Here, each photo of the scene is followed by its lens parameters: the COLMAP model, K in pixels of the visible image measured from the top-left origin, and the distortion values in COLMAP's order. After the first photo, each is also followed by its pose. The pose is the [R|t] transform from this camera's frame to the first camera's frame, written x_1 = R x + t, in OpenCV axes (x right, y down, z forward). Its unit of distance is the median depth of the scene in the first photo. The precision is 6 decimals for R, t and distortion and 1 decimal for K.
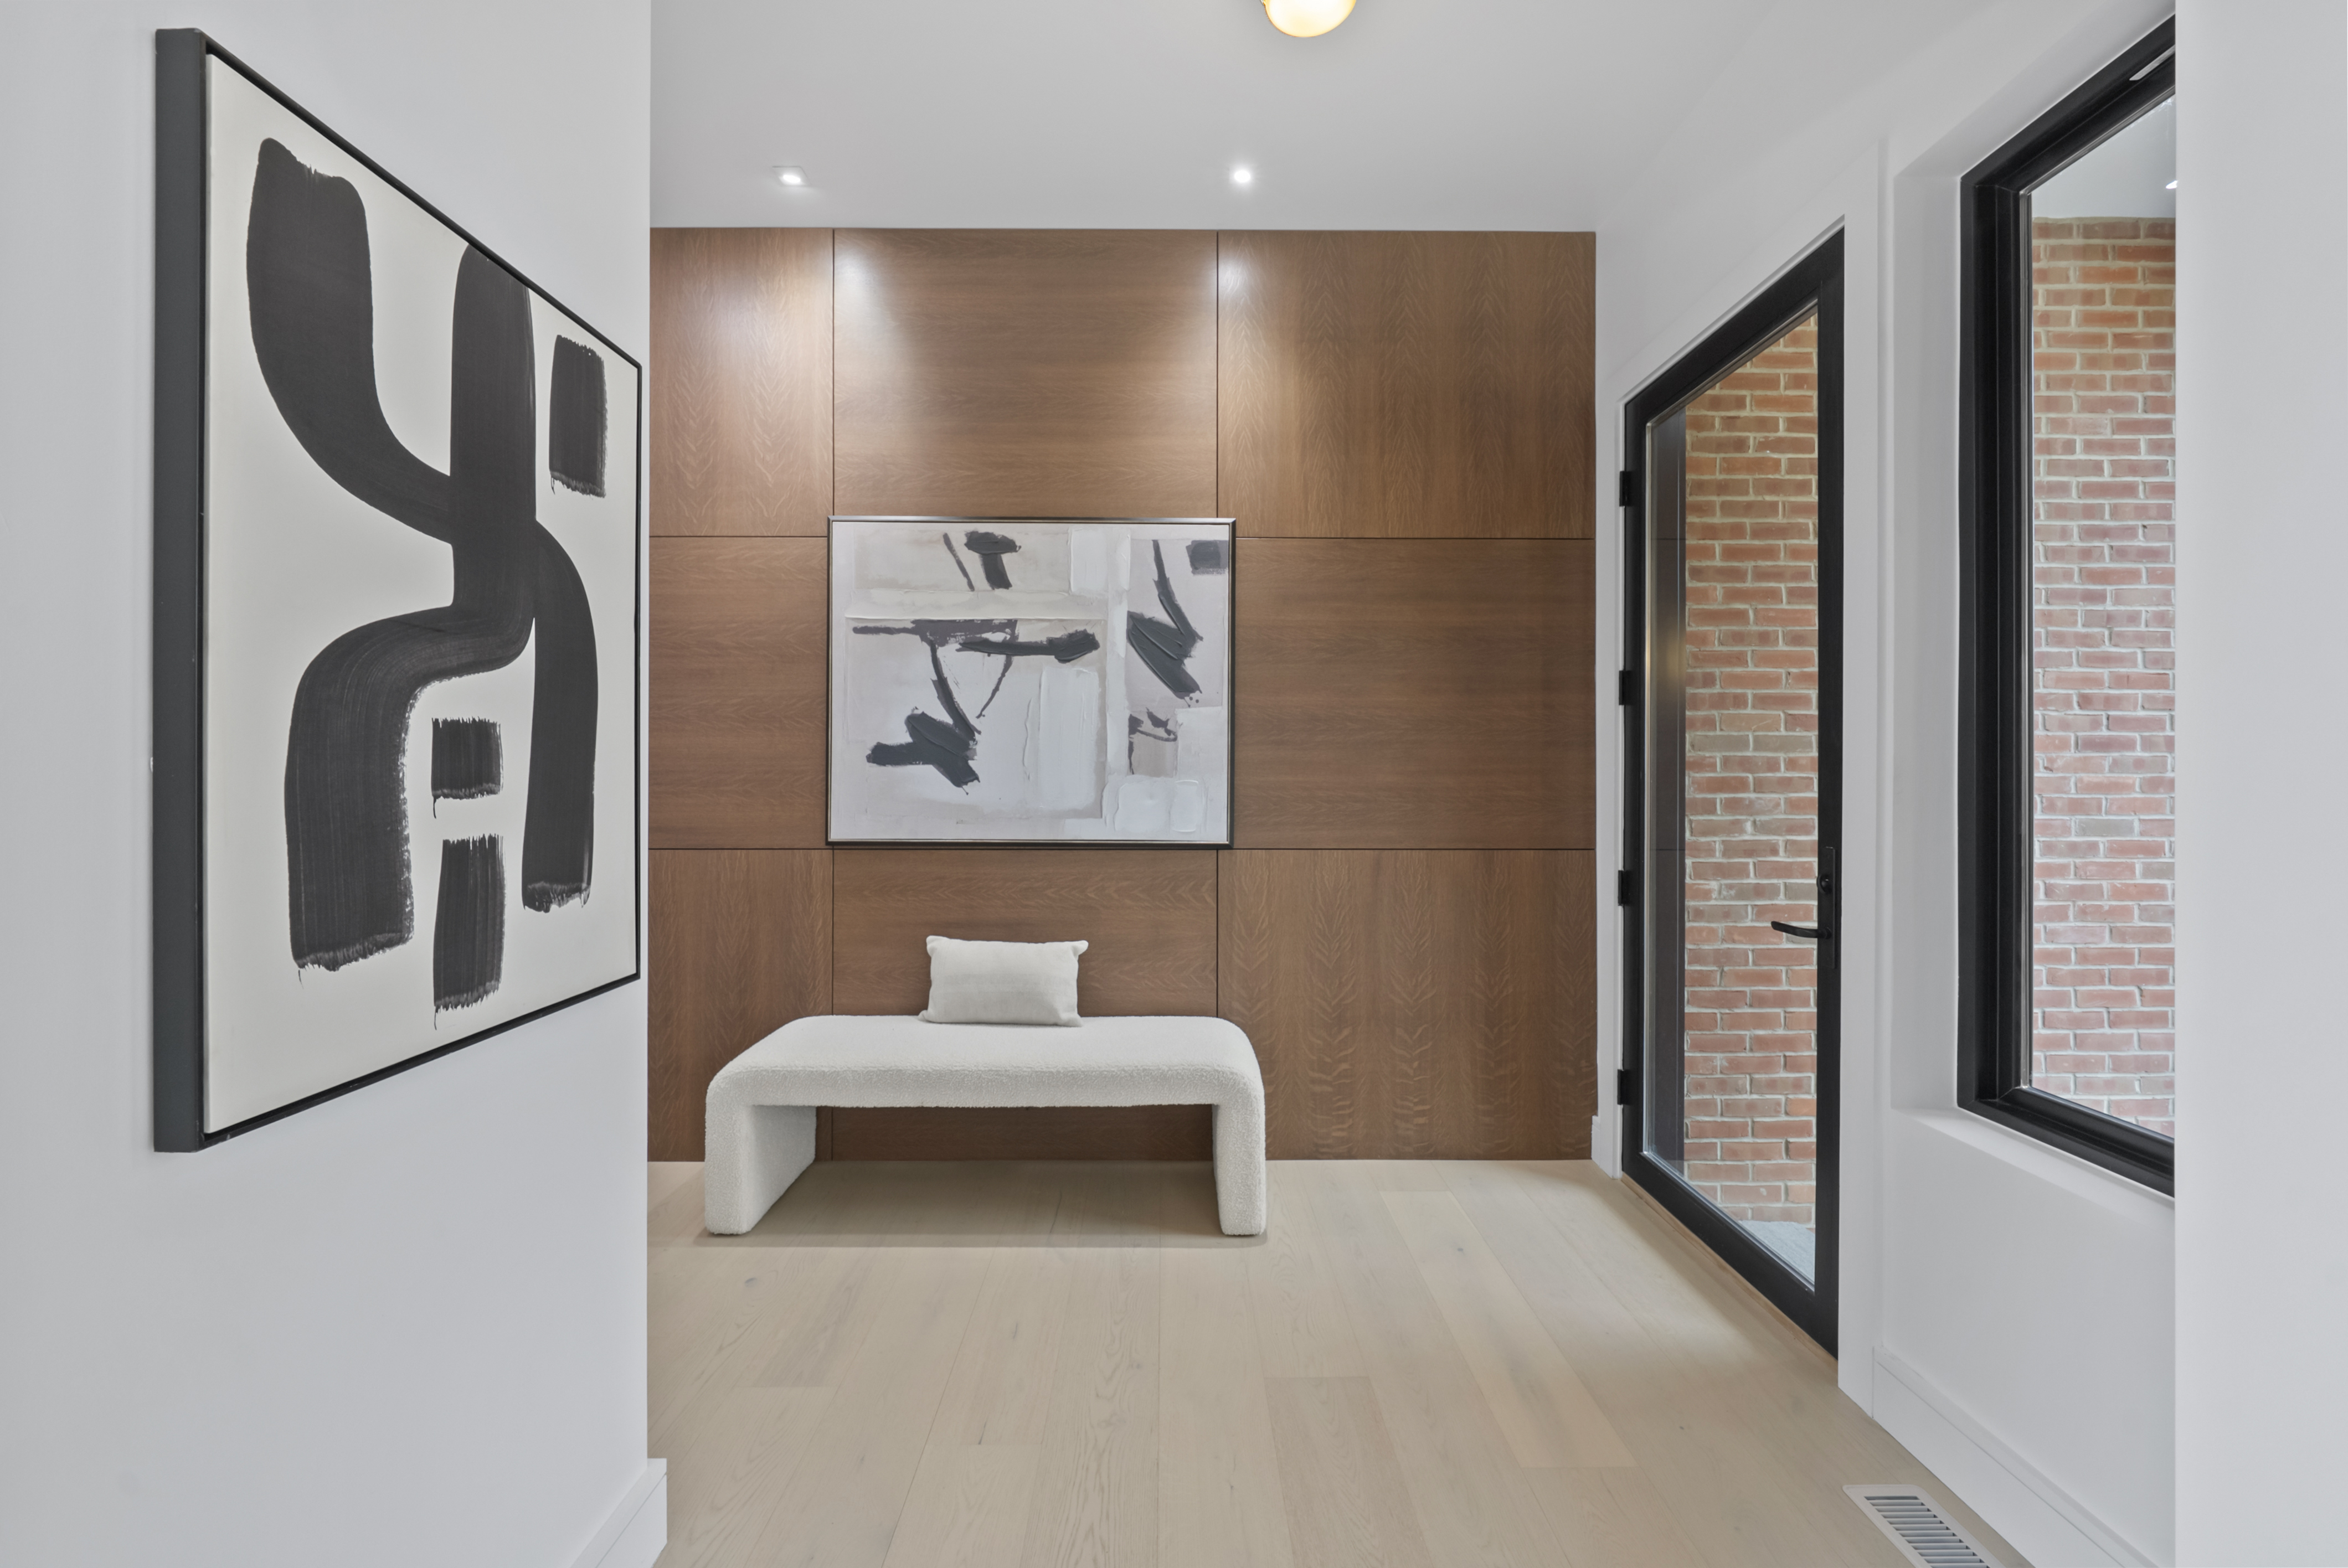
lens RADIAL K [[903.2, 0, 1164.5], [0, 903.2, 785.0], [0, 0, 1]] dist [-0.002054, -0.000101]
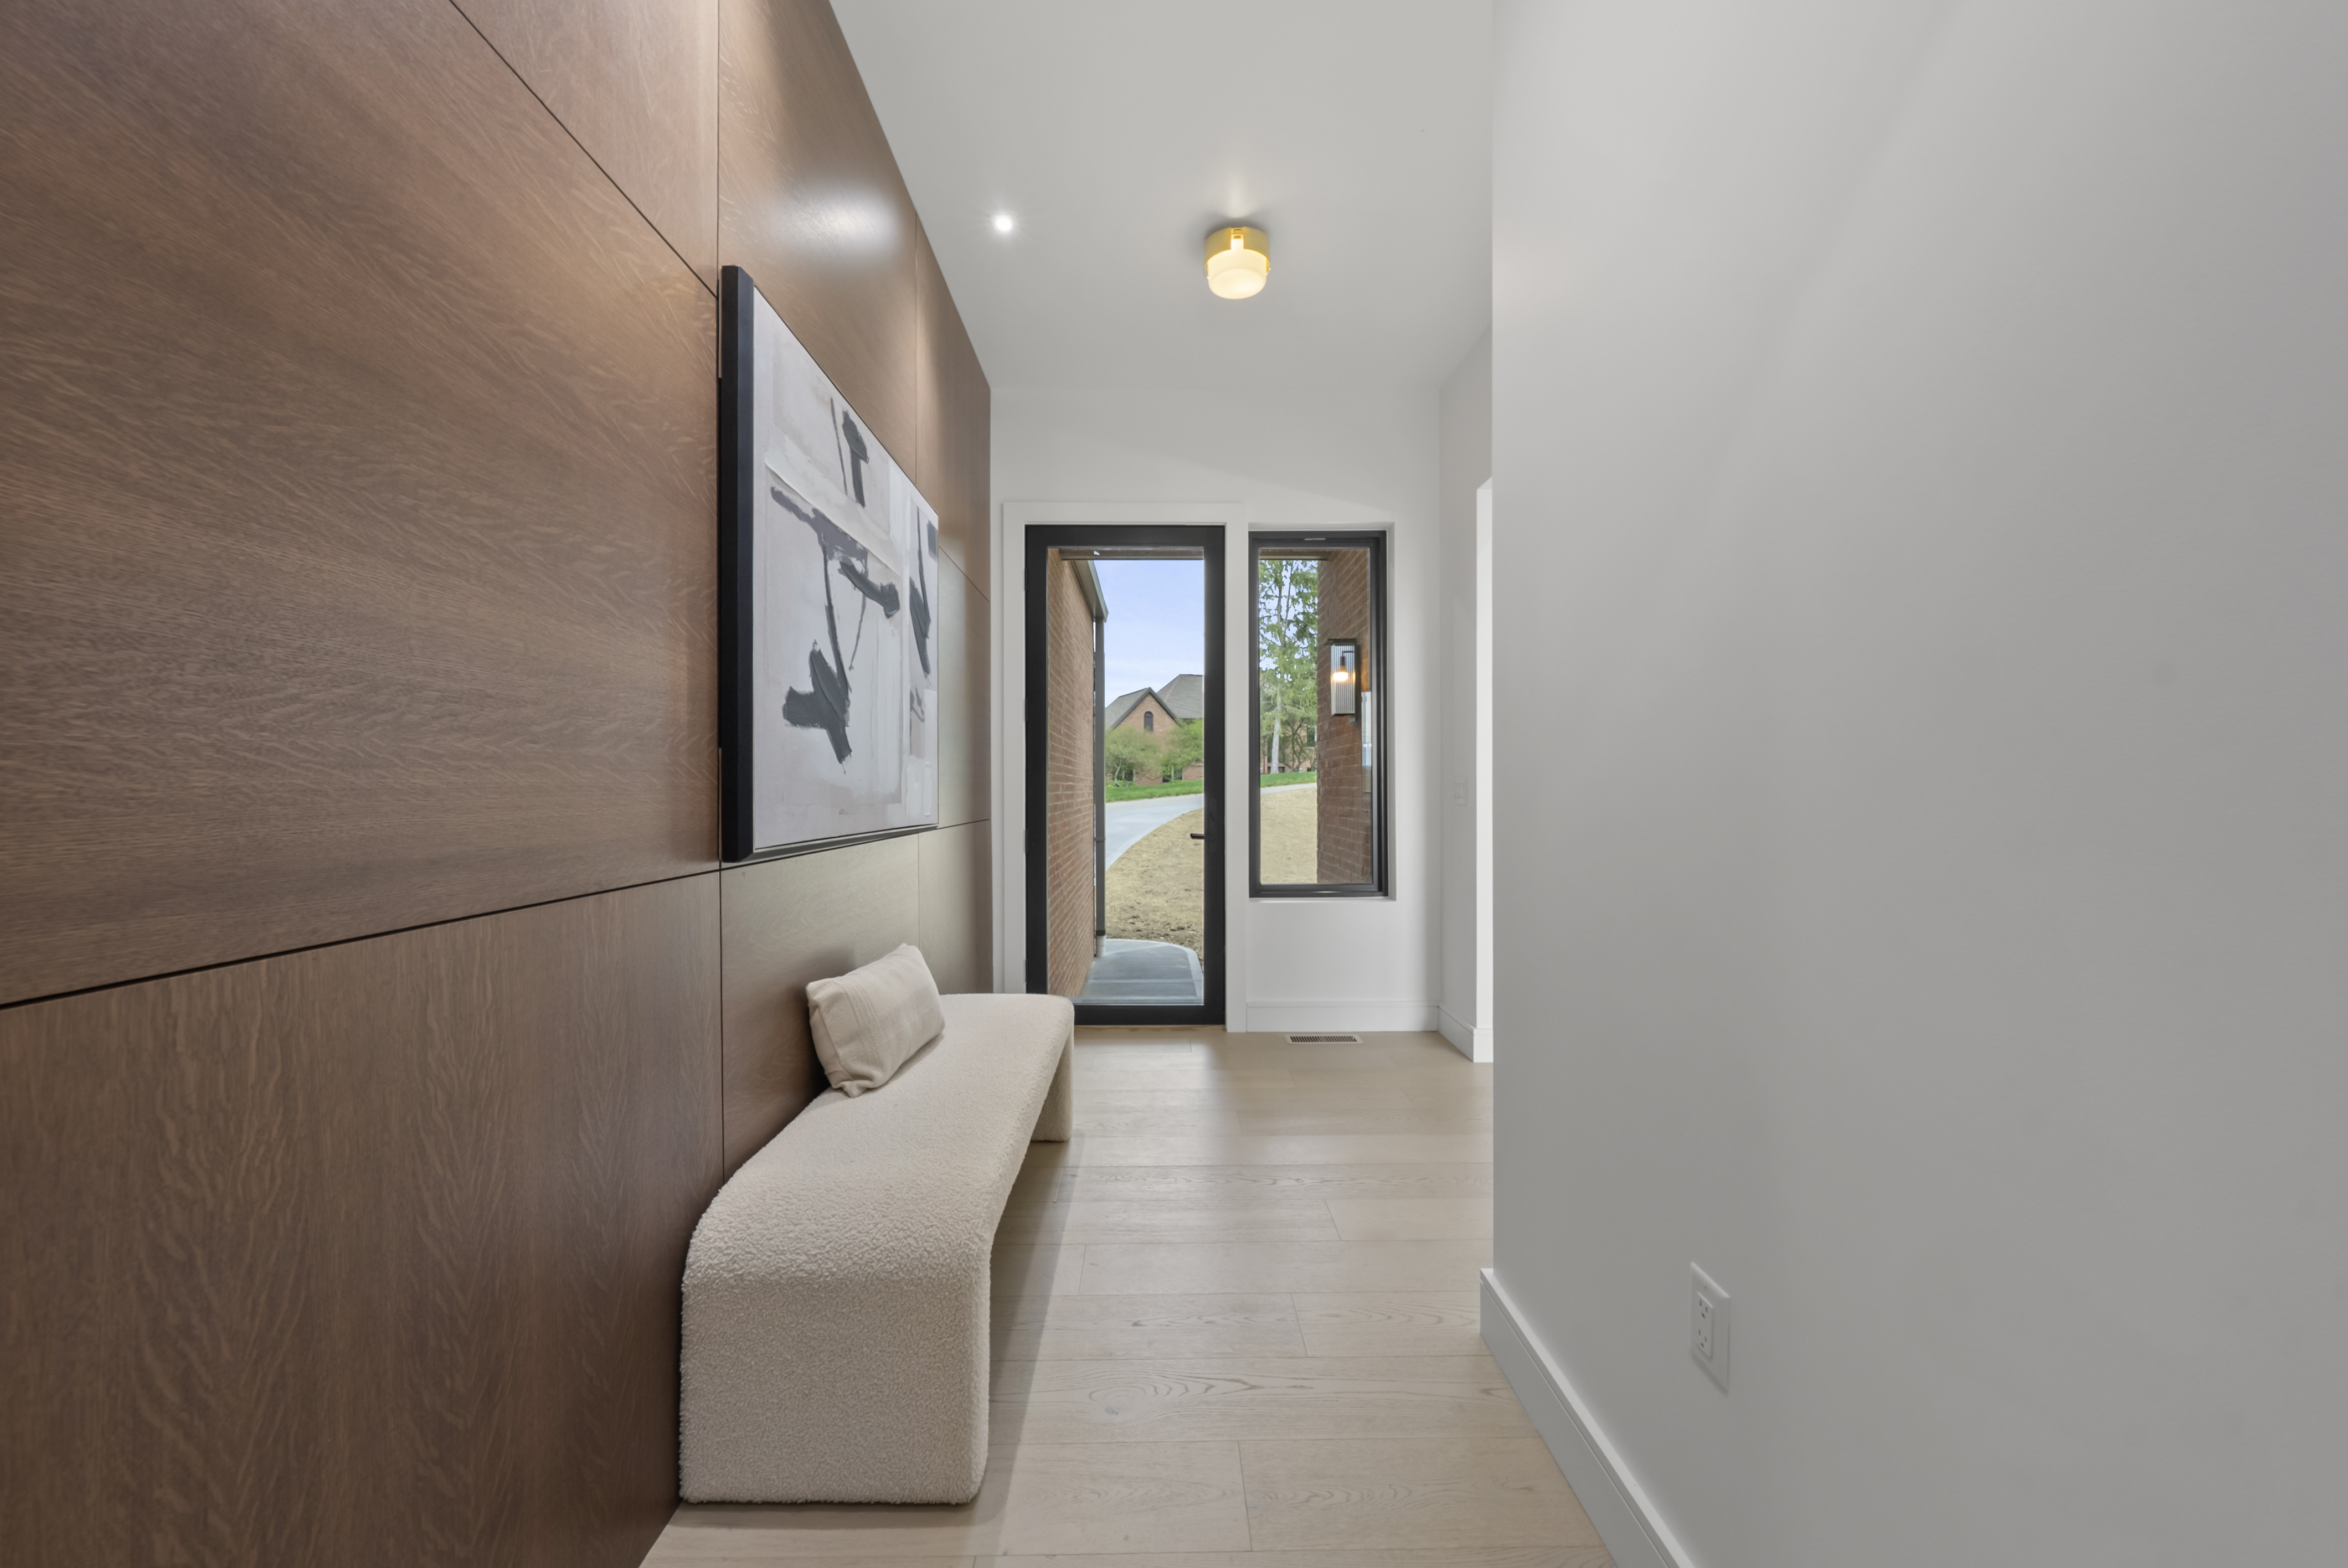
lens RADIAL K [[847.8, 0, 1162.7], [0, 847.8, 784.6], [0, 0, 1]] dist [0.001965, 0.000050]
pose [[0.001704, 0.000986, 0.999998, -1.067519], [0.004474, 0.999989, -0.000994, 0.024490], [-0.999989, 0.004475, 0.001699, 0.890474]]
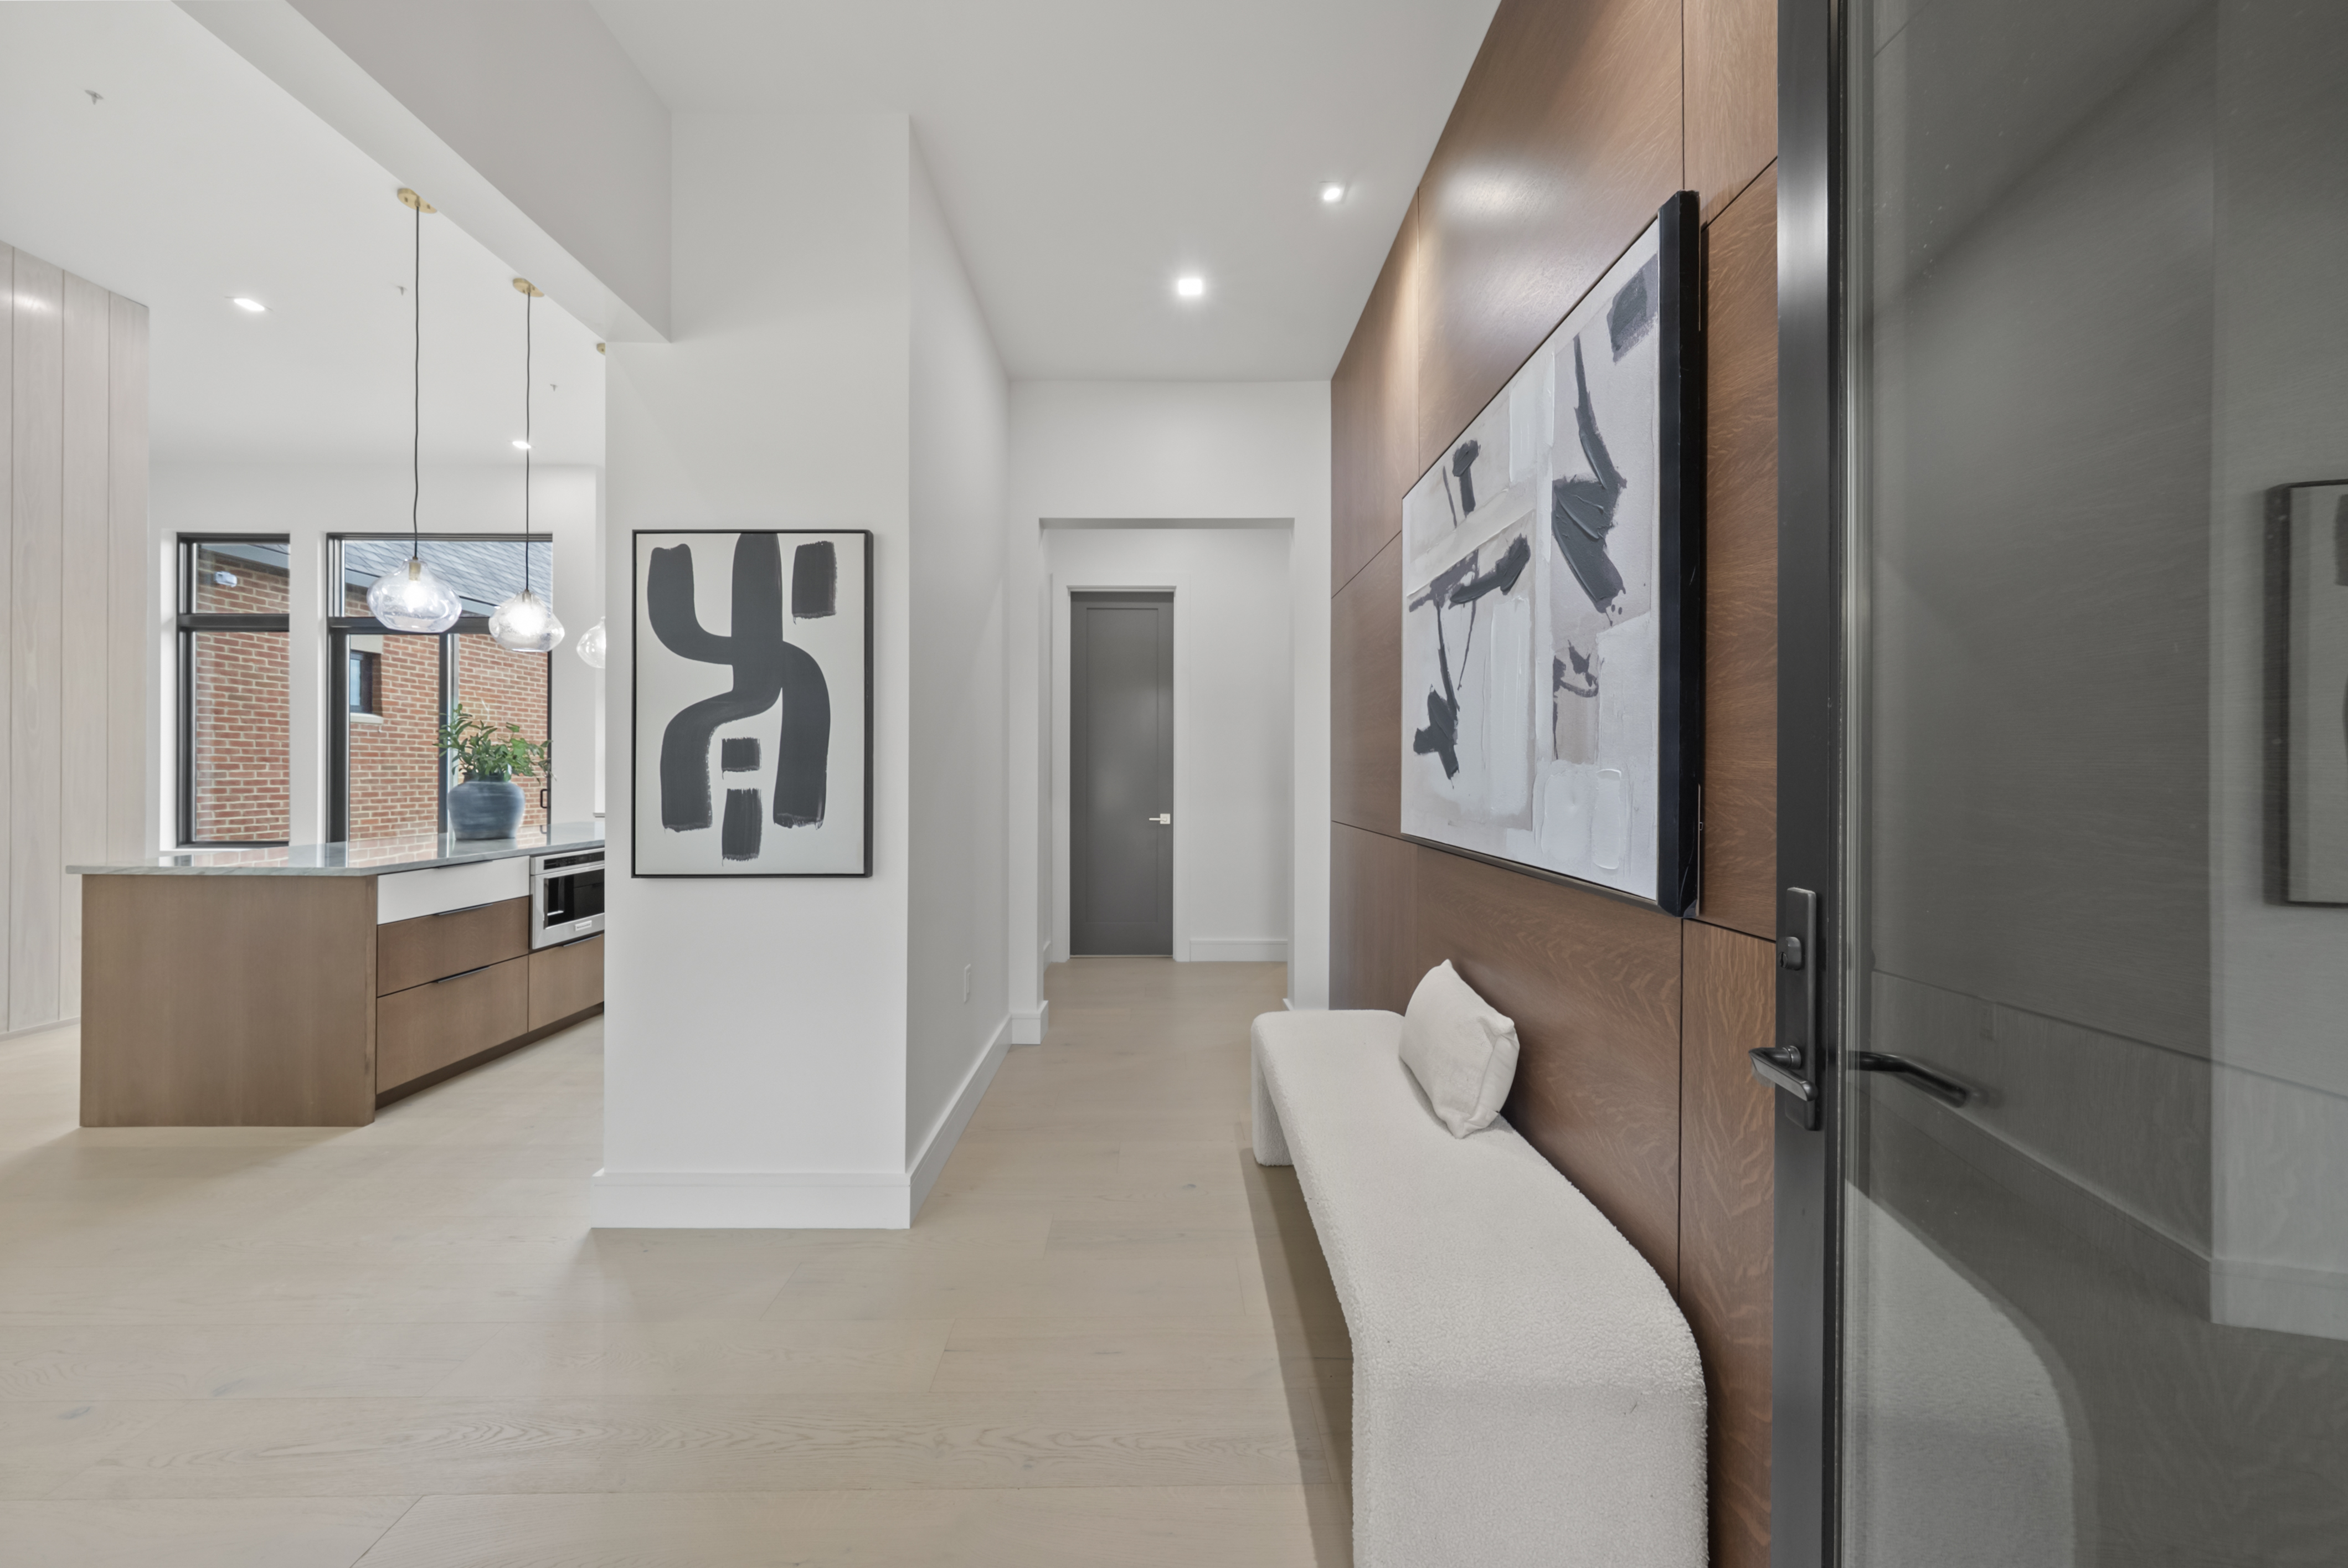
lens RADIAL K [[816.9, 0, 1182.2], [0, 816.9, 782.1], [0, 0, 1]] dist [0.000152, -0.000561]
pose [[0.020328, 0.007884, -0.999762, 0.581752], [-0.015643, 0.999849, 0.007566, 0.003338], [0.999671, 0.015485, 0.020449, 0.896466]]
